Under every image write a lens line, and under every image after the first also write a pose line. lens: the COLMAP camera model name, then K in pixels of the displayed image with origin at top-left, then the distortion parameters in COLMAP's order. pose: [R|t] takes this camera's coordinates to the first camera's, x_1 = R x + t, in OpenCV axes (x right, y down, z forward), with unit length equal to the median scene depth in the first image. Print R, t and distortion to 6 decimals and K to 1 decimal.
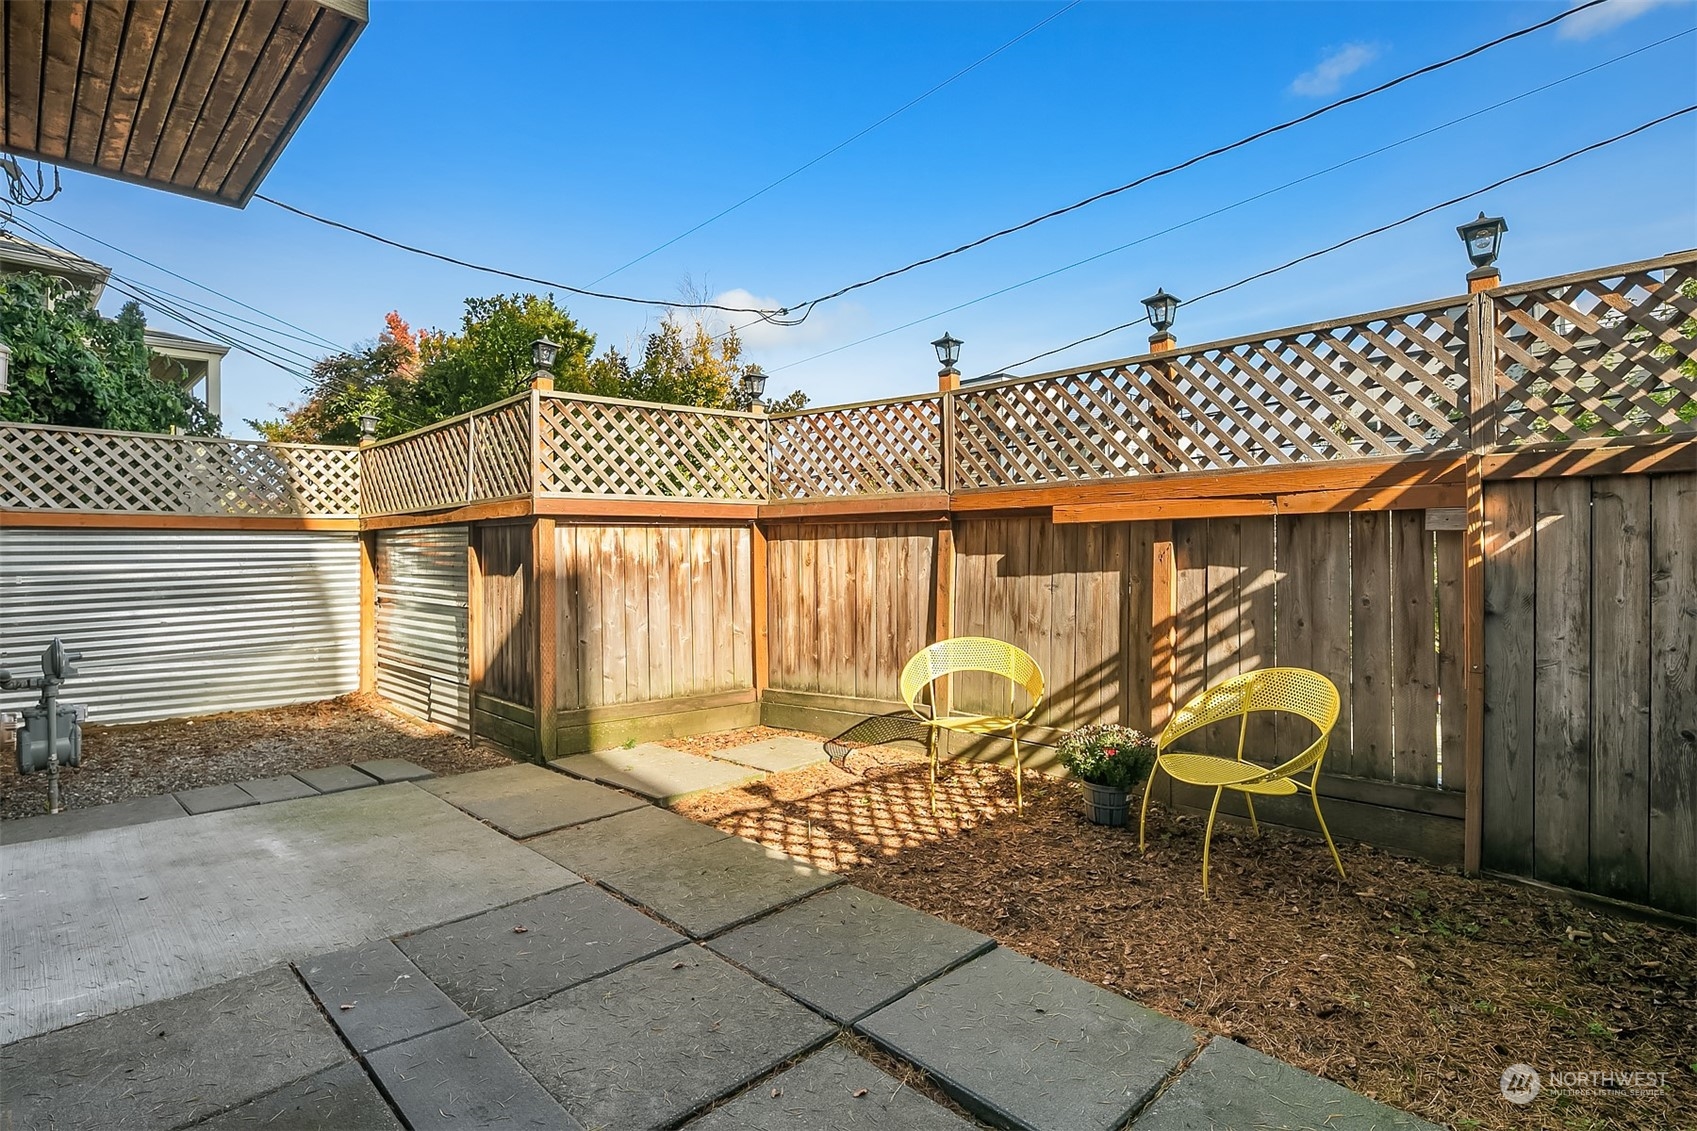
lens RADIAL K [[834.0, 0, 842.5], [0, 834.0, 543.5], [0, 0, 1]] dist [0.001570, -0.001334]
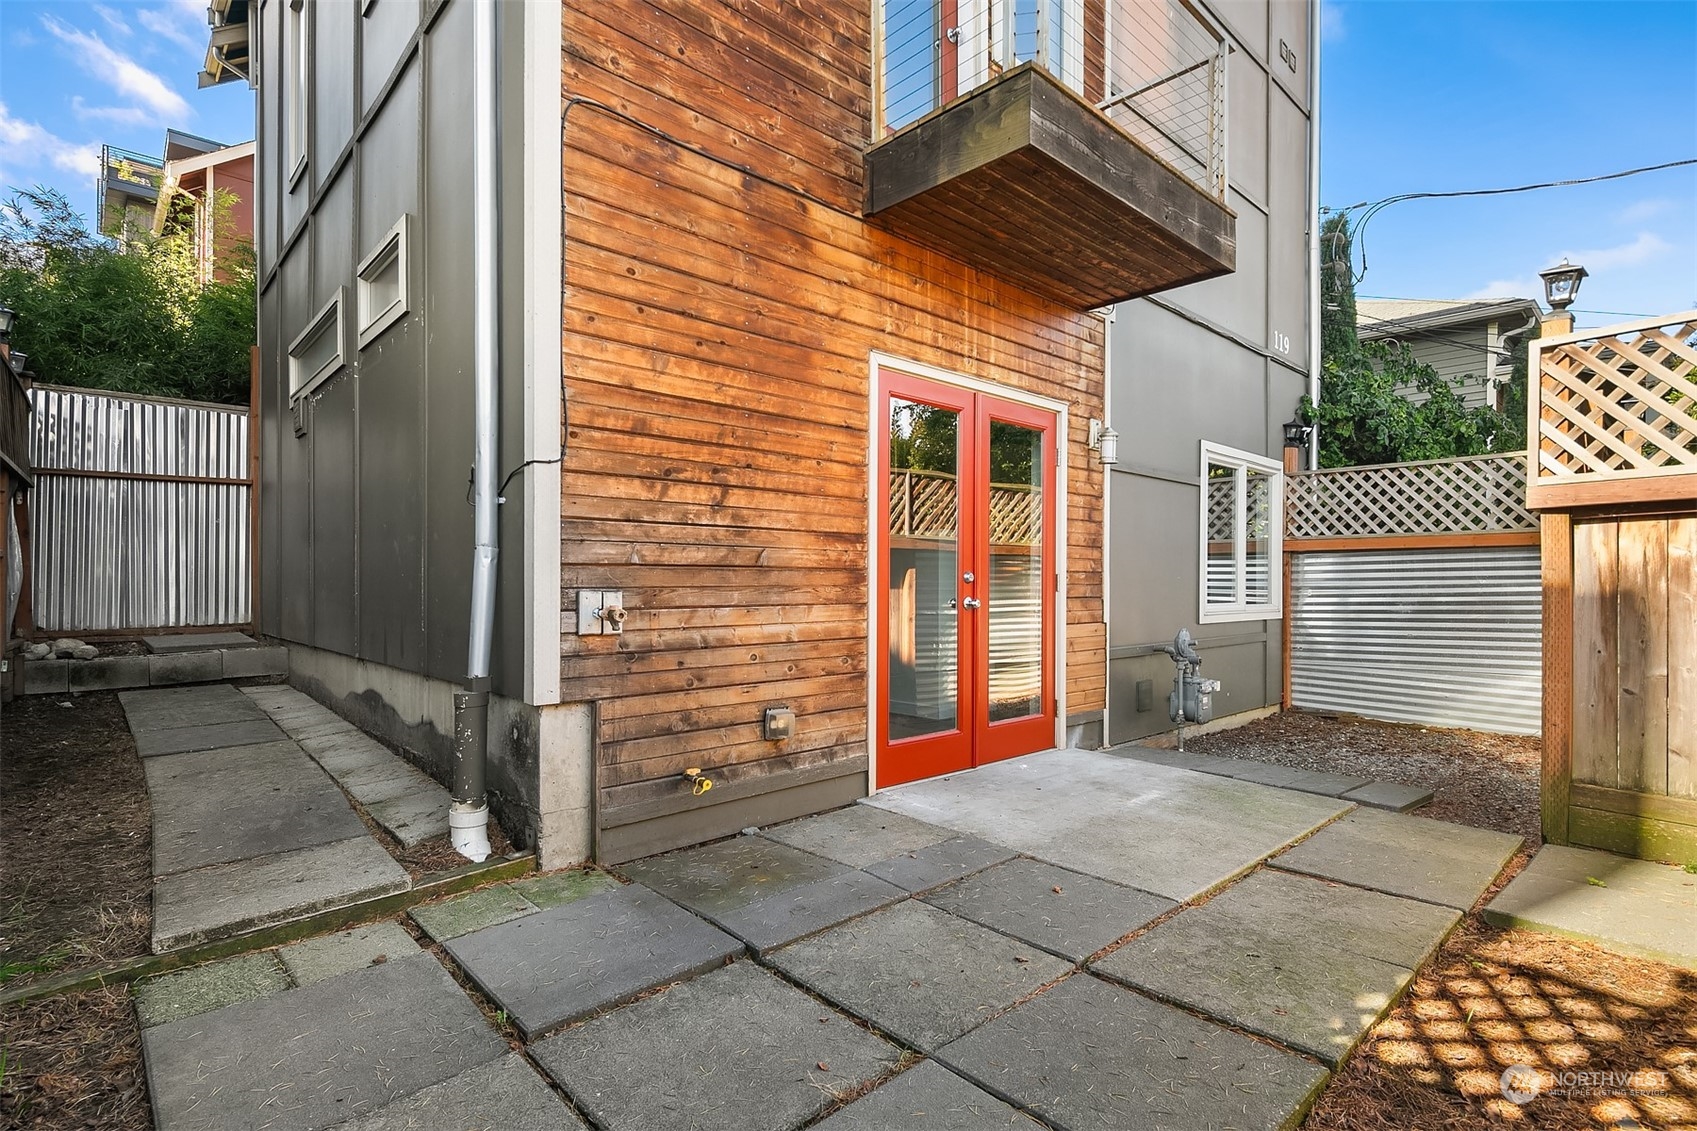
lens RADIAL K [[824.5, 0, 848.9], [0, 824.5, 590.7], [0, 0, 1]] dist [0.001400, -0.000027]
pose [[-0.030252, 0.013078, -0.999457, 0.515525], [0.007136, 0.999892, 0.012868, 0.031927], [0.999517, -0.006742, -0.030342, 0.537900]]
